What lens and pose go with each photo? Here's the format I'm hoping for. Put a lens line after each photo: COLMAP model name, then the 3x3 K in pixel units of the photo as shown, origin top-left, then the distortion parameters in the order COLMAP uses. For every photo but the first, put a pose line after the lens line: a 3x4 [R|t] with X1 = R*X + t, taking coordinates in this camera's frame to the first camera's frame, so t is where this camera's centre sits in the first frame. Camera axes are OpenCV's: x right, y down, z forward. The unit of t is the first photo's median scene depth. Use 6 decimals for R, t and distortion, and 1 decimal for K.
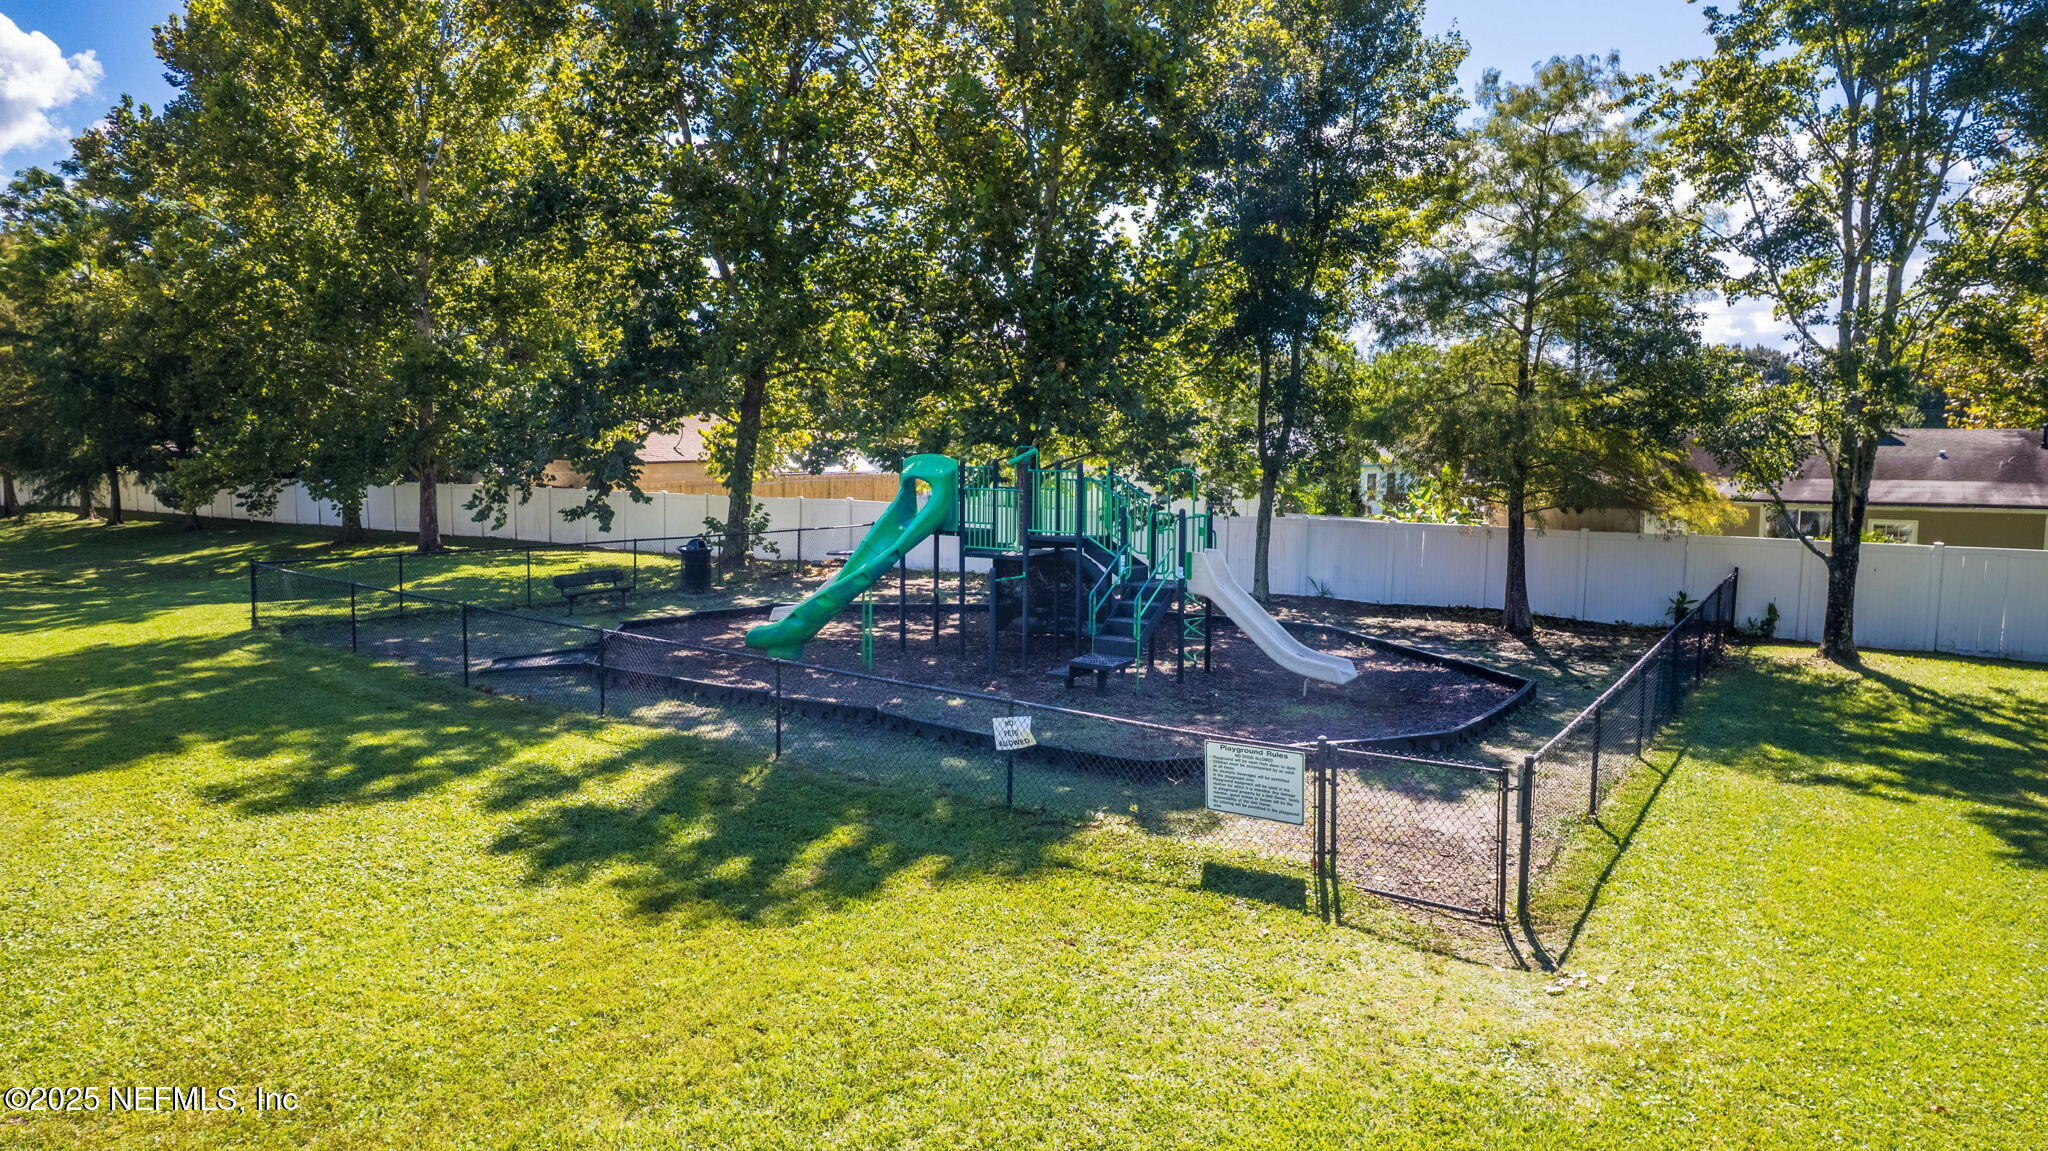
lens RADIAL K [[1314.0, 0, 1024.0], [0, 1314.0, 575.5], [0, 0, 1]] dist [-0.034103, 0.002926]
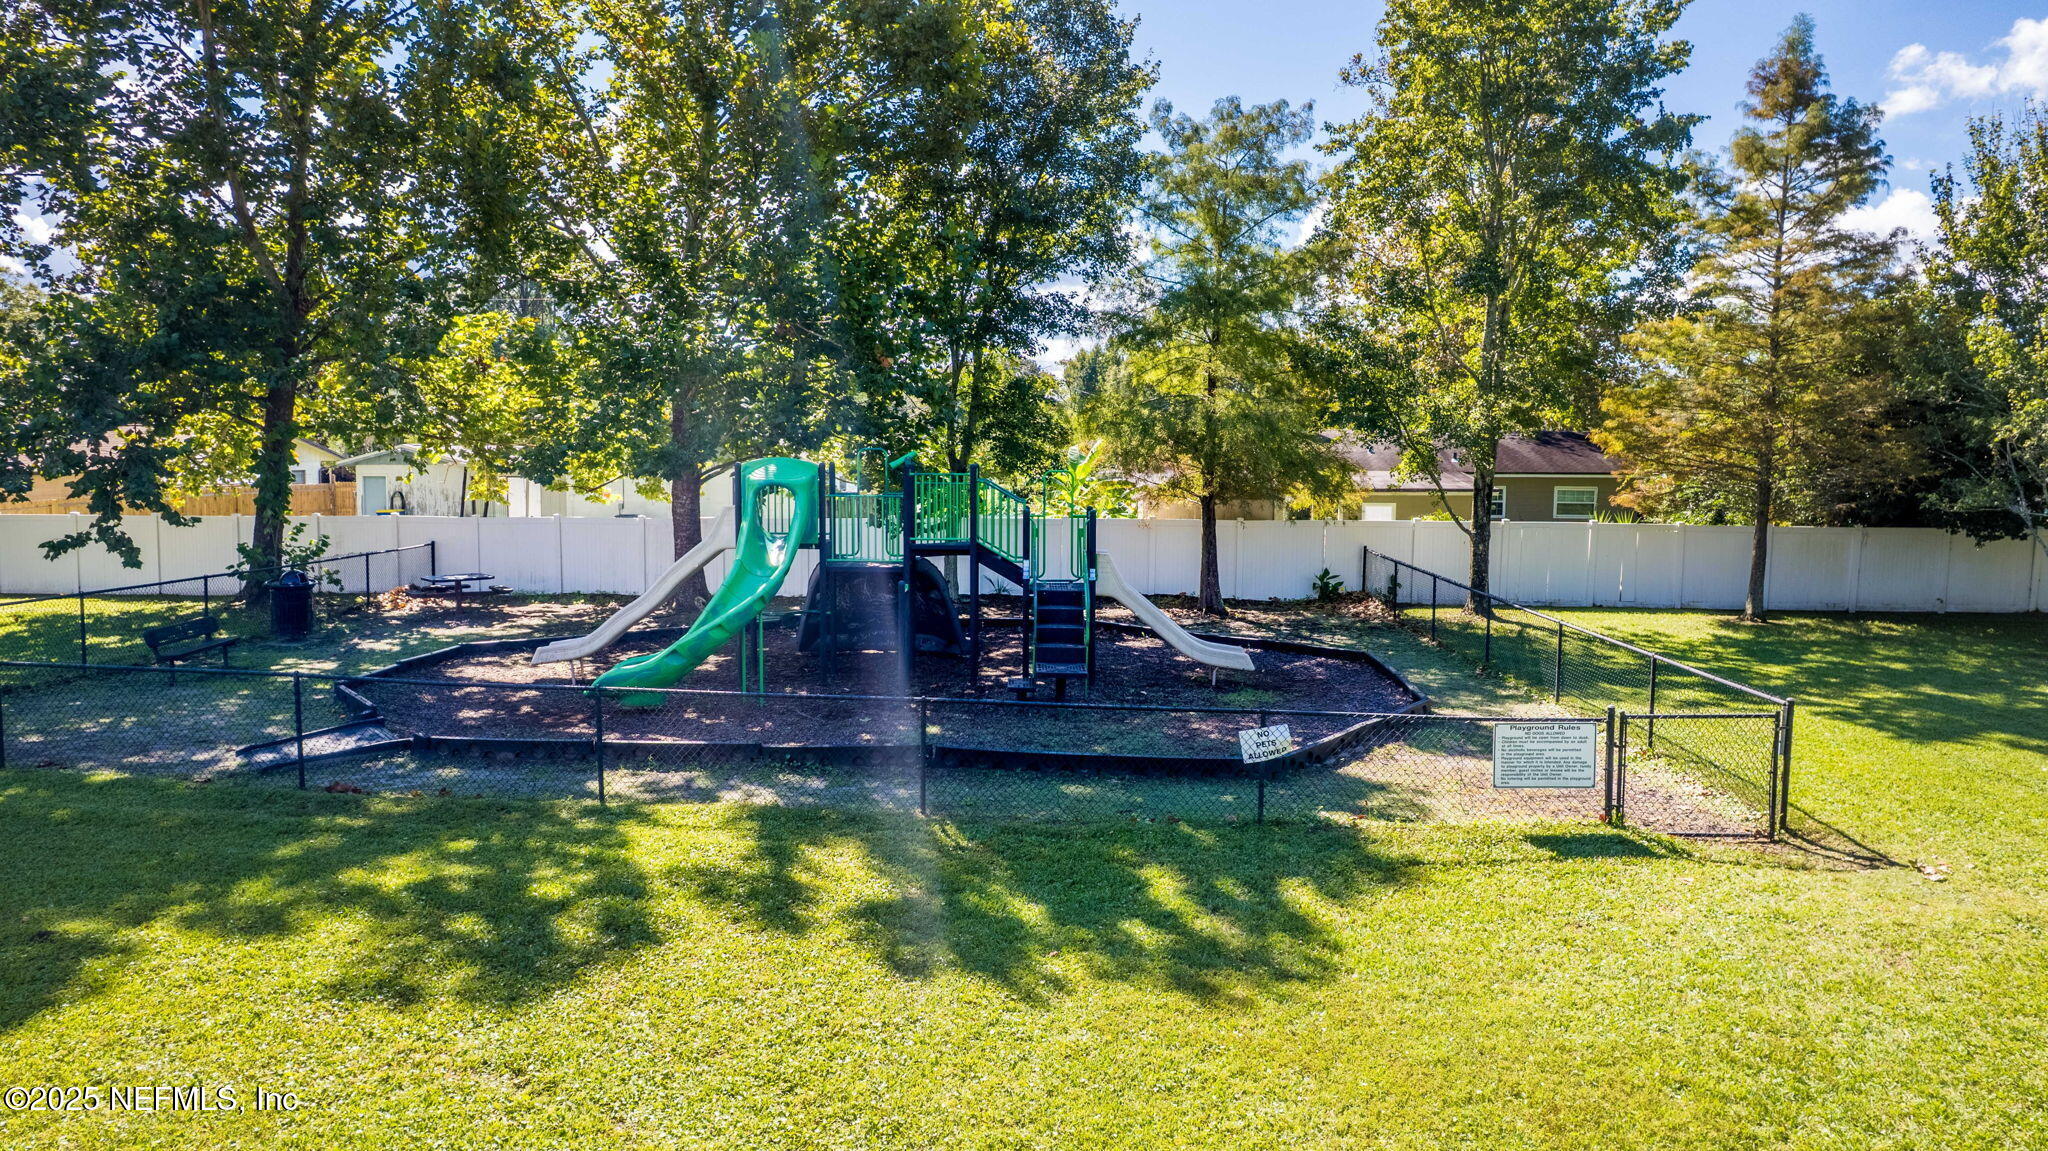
lens RADIAL K [[1314.0, 0, 1024.0], [0, 1314.0, 575.5], [0, 0, 1]] dist [-0.034103, 0.002926]
pose [[0.842354, -0.055818, 0.536026, -0.654201], [0.056404, 0.998291, 0.015317, -0.027601], [-0.535965, 0.017331, 0.844062, 0.271652]]
